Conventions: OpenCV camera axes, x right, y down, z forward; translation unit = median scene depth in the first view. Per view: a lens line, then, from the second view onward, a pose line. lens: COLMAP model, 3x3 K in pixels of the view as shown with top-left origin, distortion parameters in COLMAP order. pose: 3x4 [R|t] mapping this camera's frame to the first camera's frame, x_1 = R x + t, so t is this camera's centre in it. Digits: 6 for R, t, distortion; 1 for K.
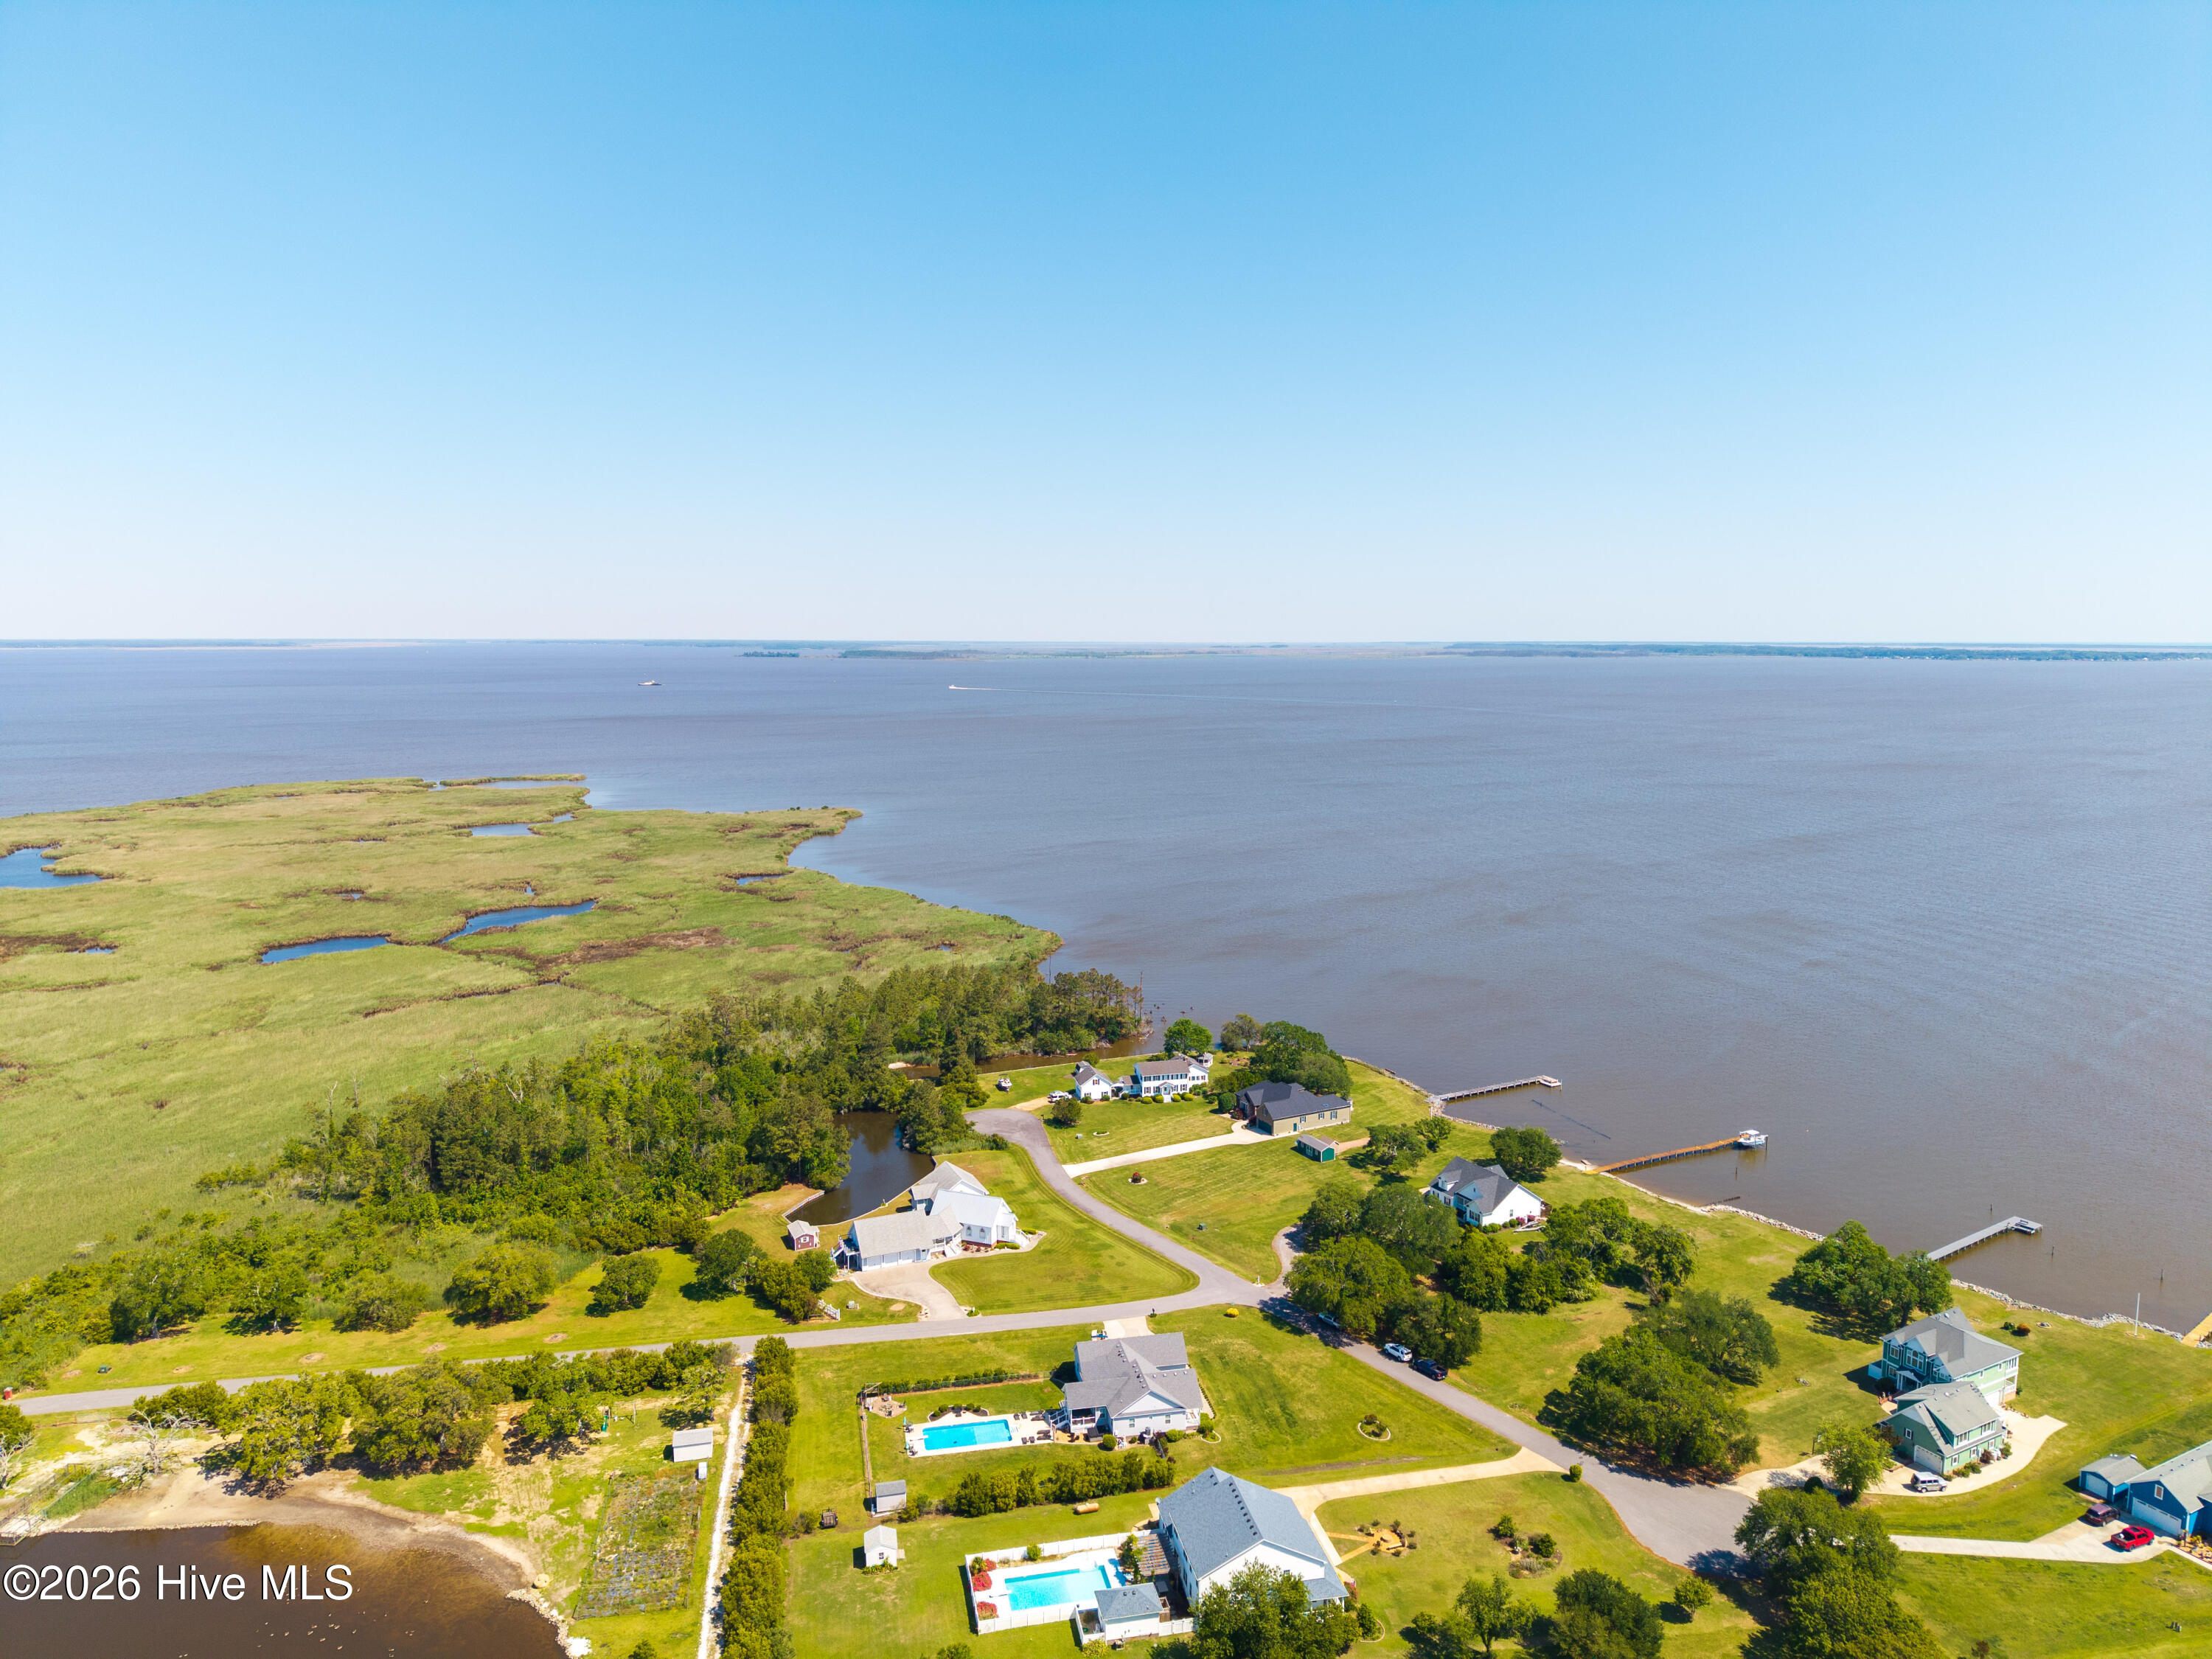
lens RADIAL K [[1479.6, 0, 1110.1], [0, 1479.6, 837.7], [0, 0, 1]] dist [0.034418, -0.030666]
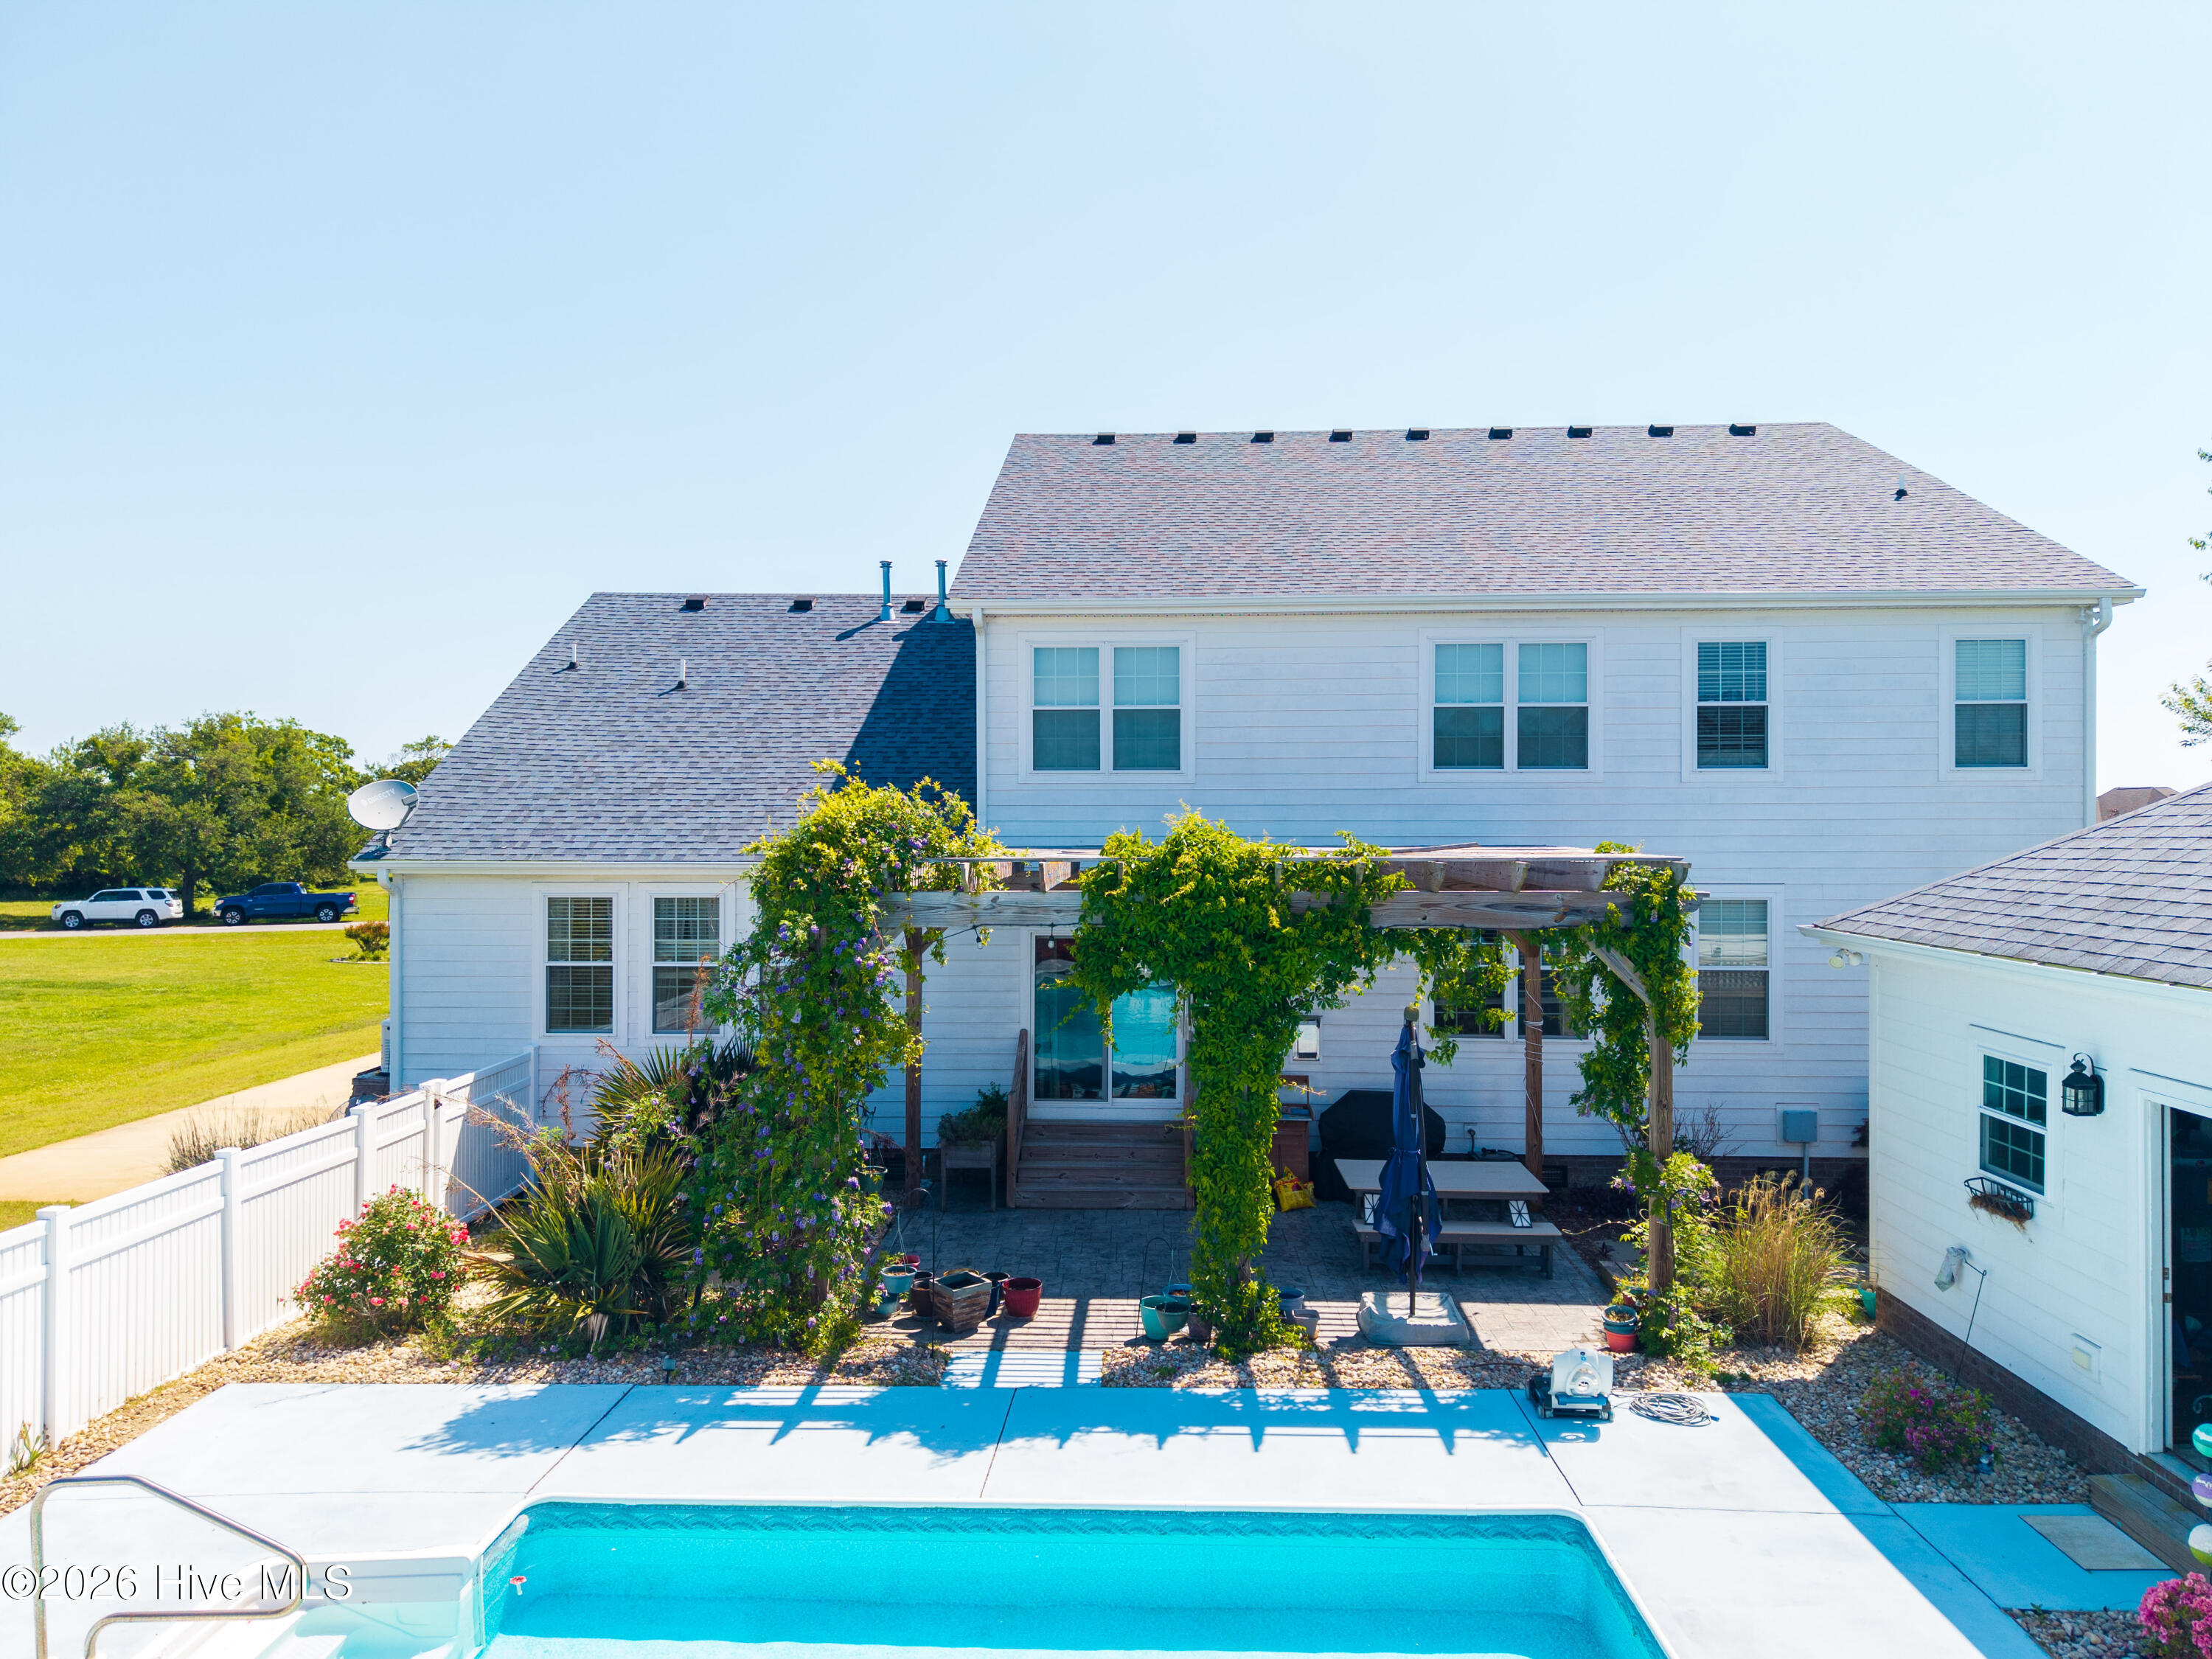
lens RADIAL K [[1480.0, 0, 1113.0], [0, 1480.0, 819.5], [0, 0, 1]] dist [0.083465, -0.120037]
pose [[0.241033, 0.006964, 0.970492, -0.038858], [0.136157, 0.989842, -0.040919, 0.394360], [-0.960918, 0.142002, 0.237637, 0.810248]]
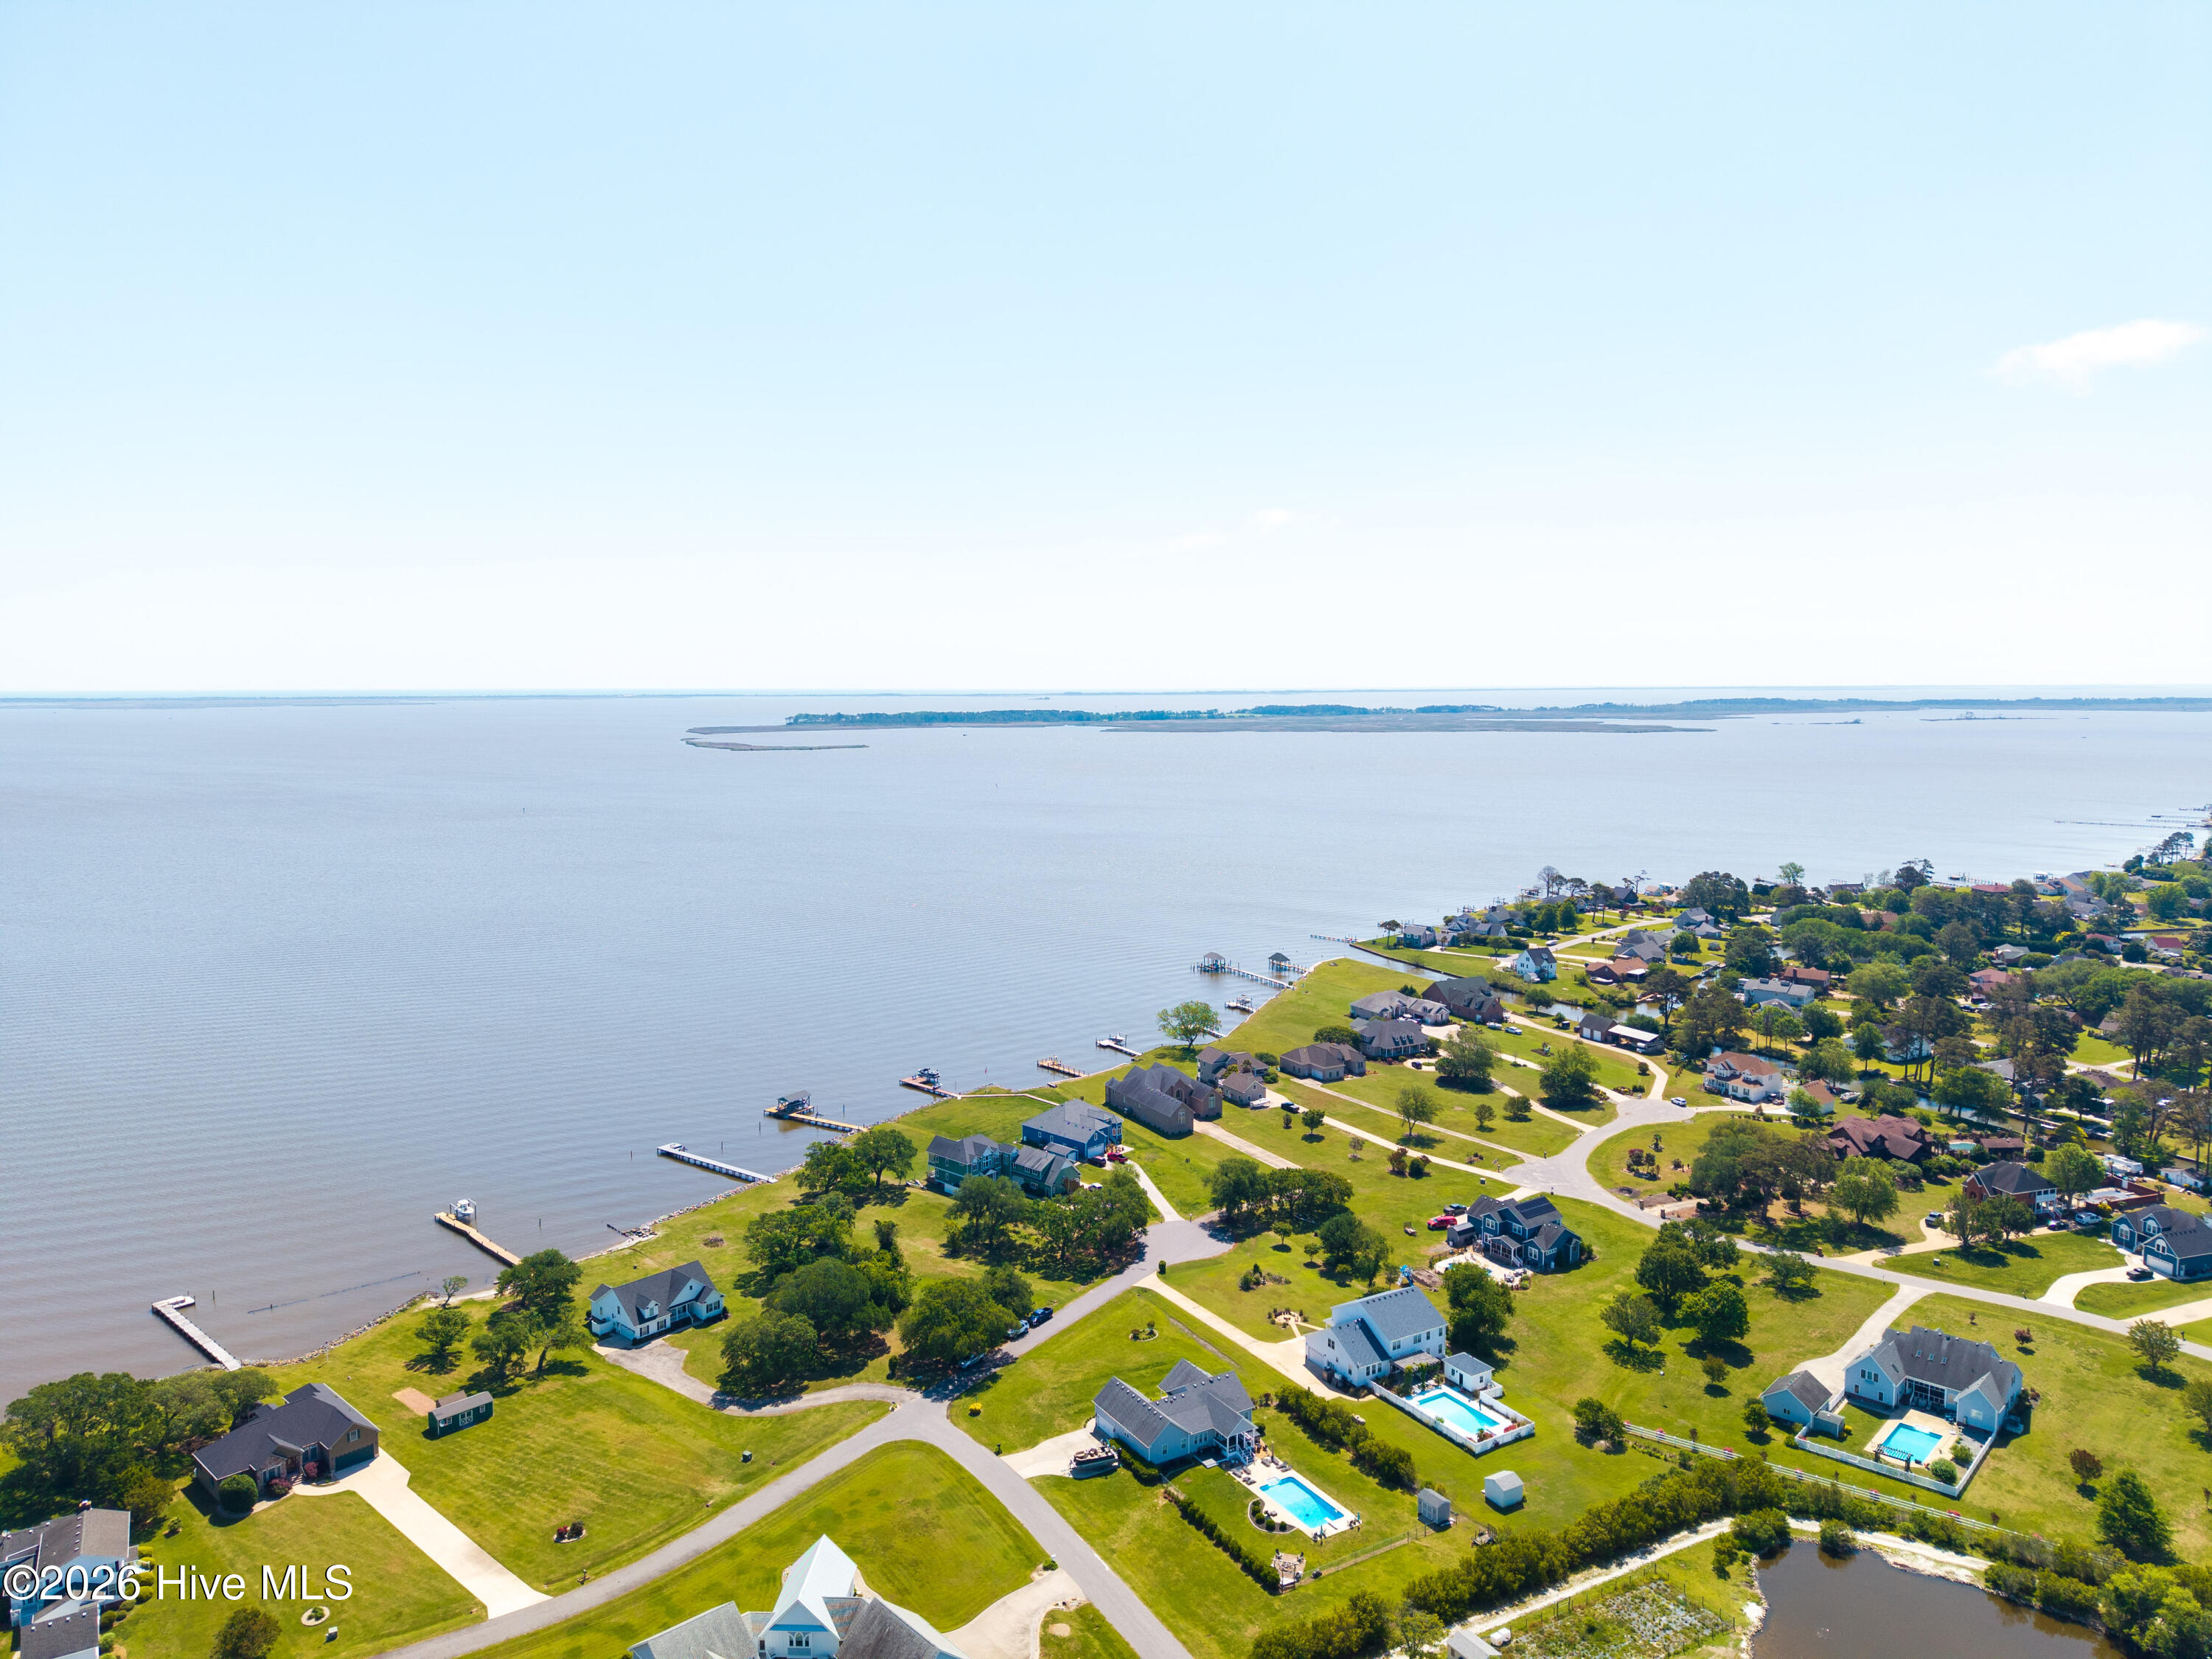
lens RADIAL K [[1479.6, 0, 1110.1], [0, 1479.6, 837.7], [0, 0, 1]] dist [0.034418, -0.030666]
pose [[-0.324246, -0.100733, 0.940594, -0.925586], [0.132382, 0.979698, 0.150556, -0.196815], [-0.936664, 0.173335, -0.304328, 1.313705]]
